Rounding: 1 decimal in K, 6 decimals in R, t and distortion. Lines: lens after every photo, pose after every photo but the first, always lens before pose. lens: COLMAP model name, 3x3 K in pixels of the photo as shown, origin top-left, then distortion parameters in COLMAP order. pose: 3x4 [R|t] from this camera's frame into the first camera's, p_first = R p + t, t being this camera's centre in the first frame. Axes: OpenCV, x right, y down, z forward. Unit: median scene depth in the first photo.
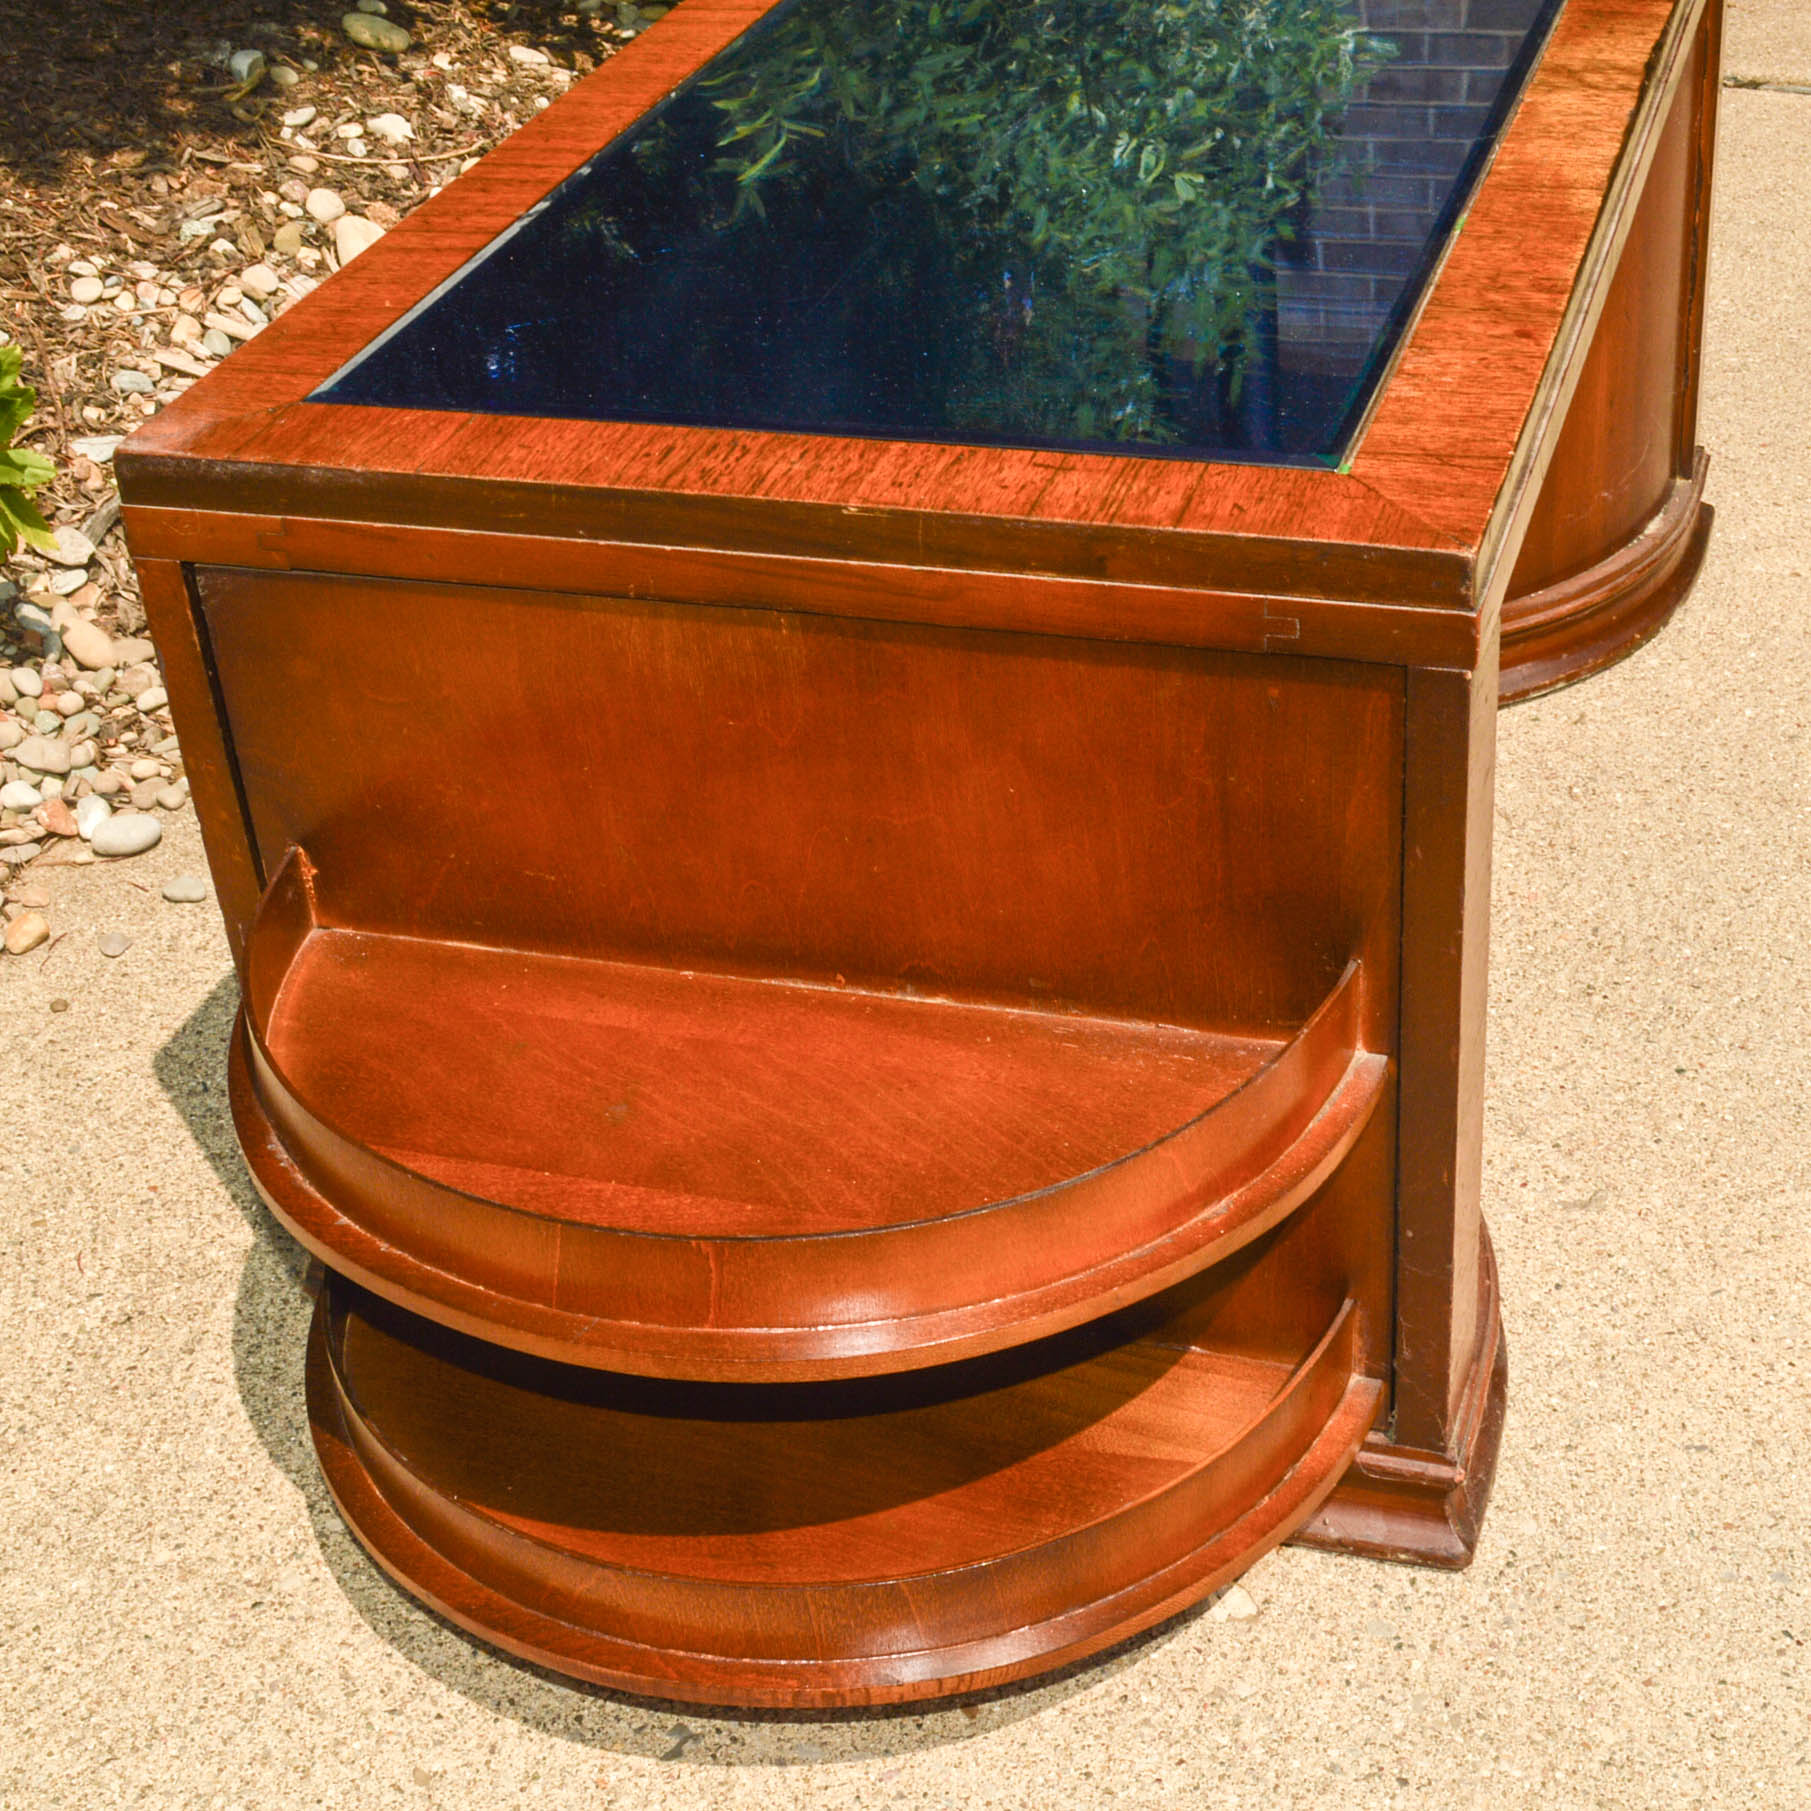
lens RADIAL K [[3018.6, 0, 950.8], [0, 3018.6, 982.9], [0, 0, 1]] dist [-0.065805, 0.000000]
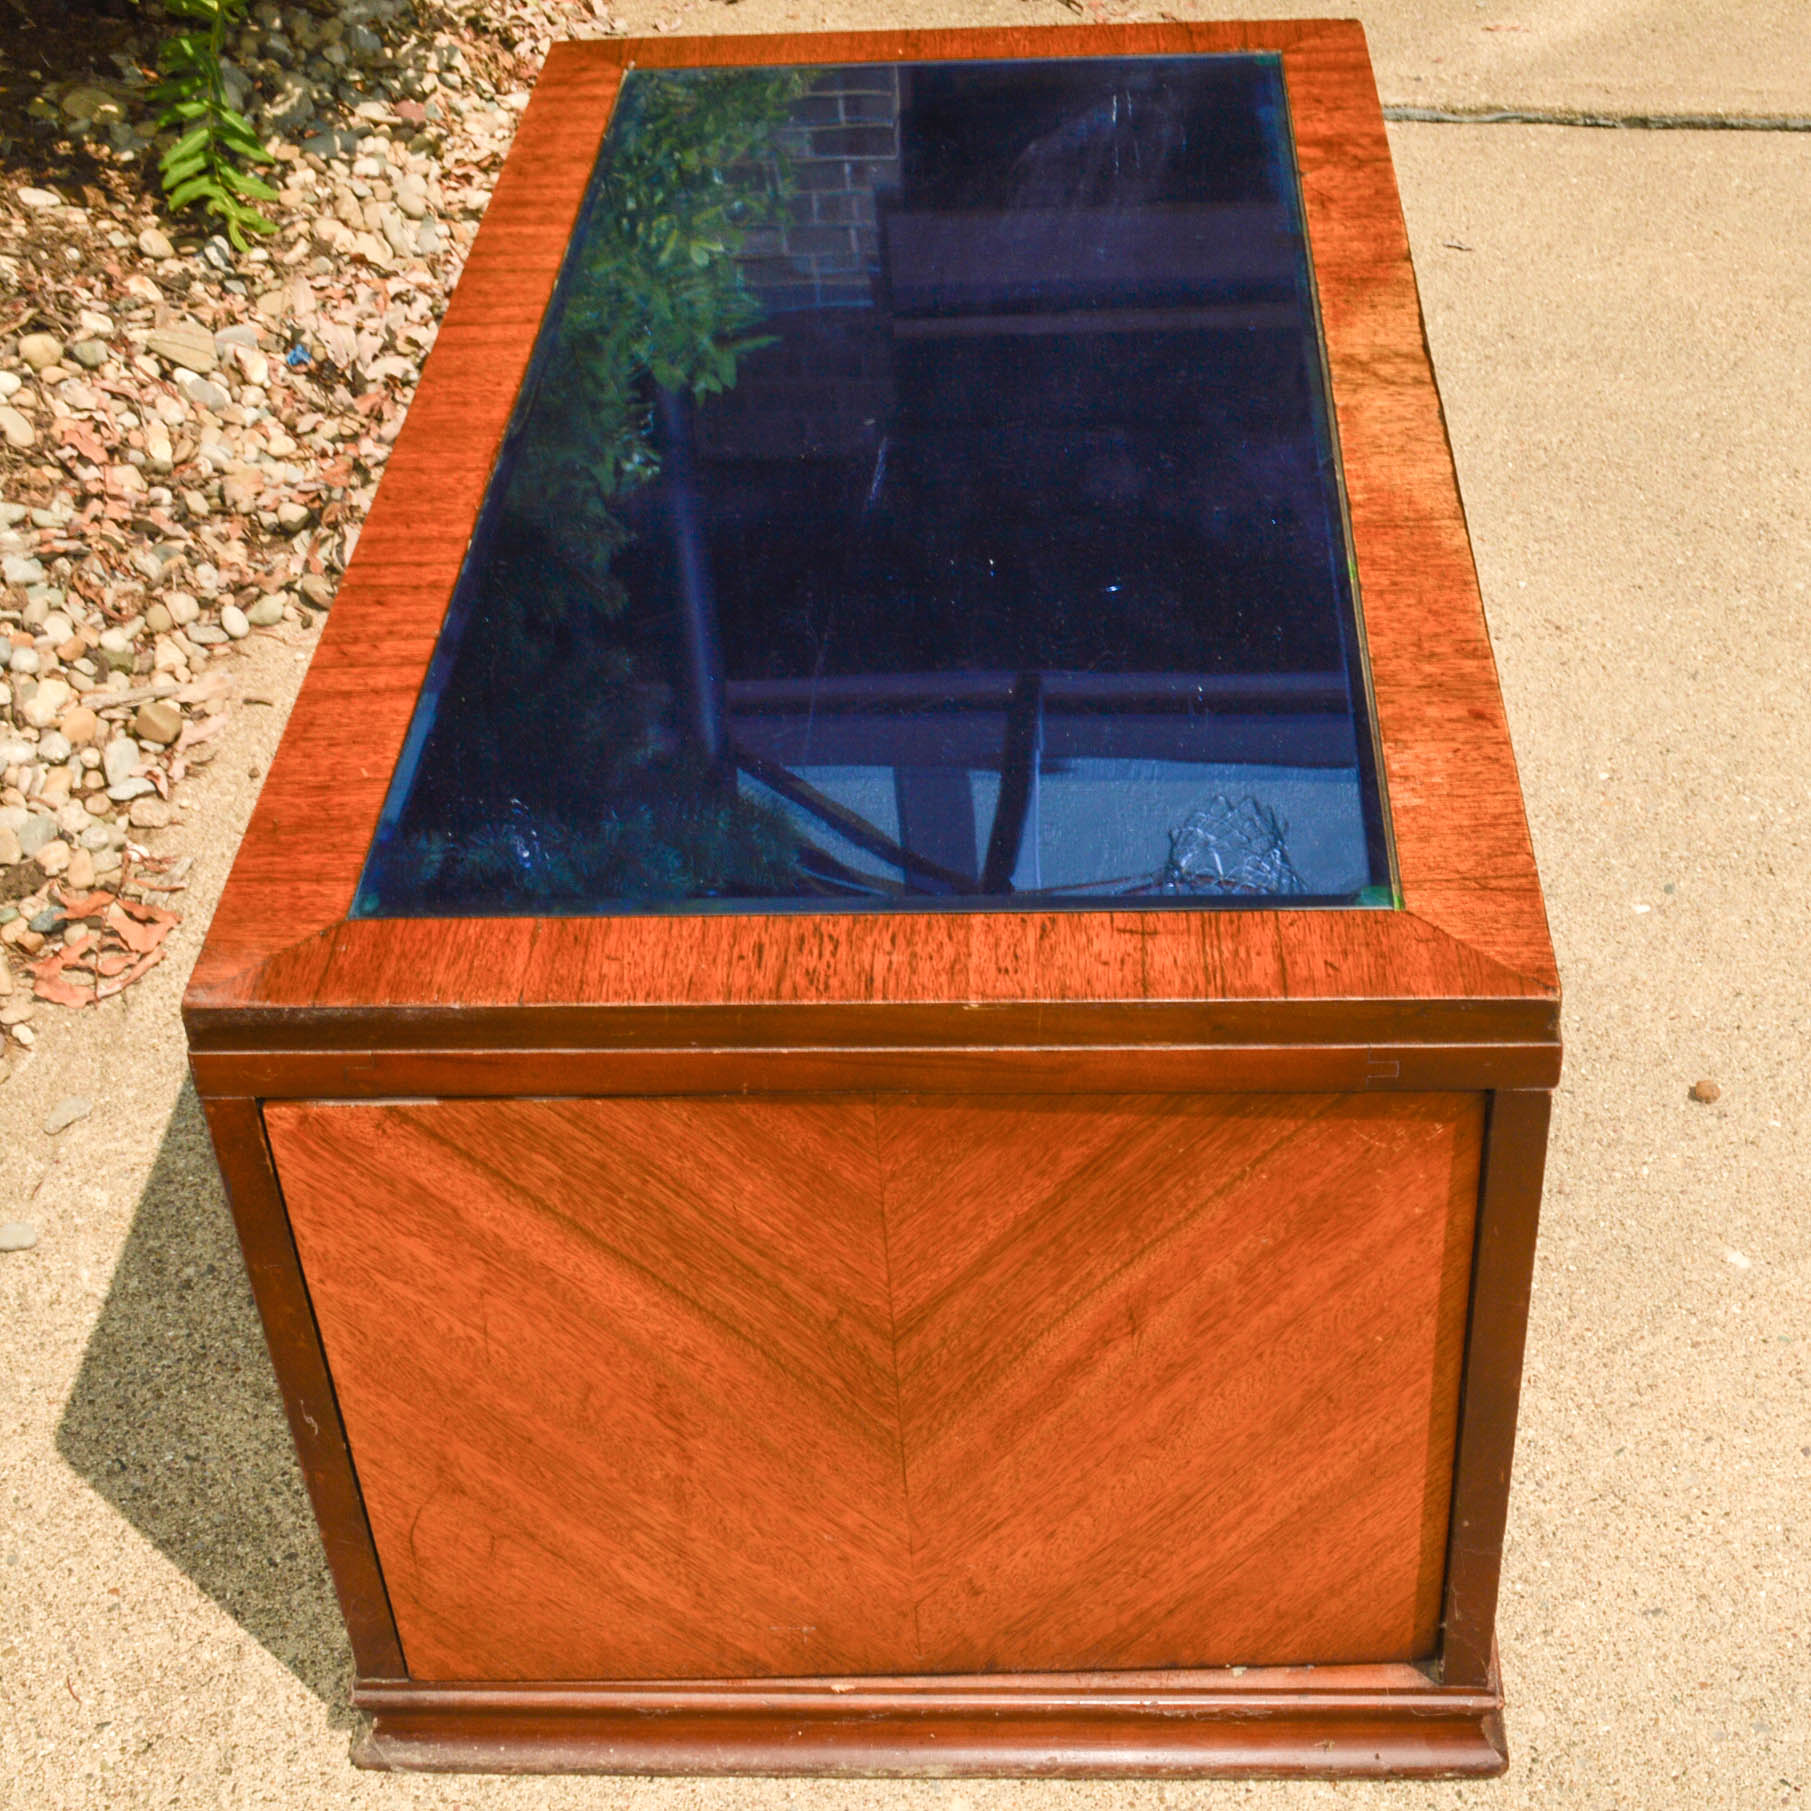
lens RADIAL K [[3018.6, 0, 955.6], [0, 3018.6, 909.9], [0, 0, 1]] dist [-0.065805, 0.000000]
pose [[0.961831, -0.139559, 0.235381, -0.232730], [0.128290, 0.989759, 0.062608, -0.211137], [-0.241708, -0.030021, 0.969884, -0.024084]]
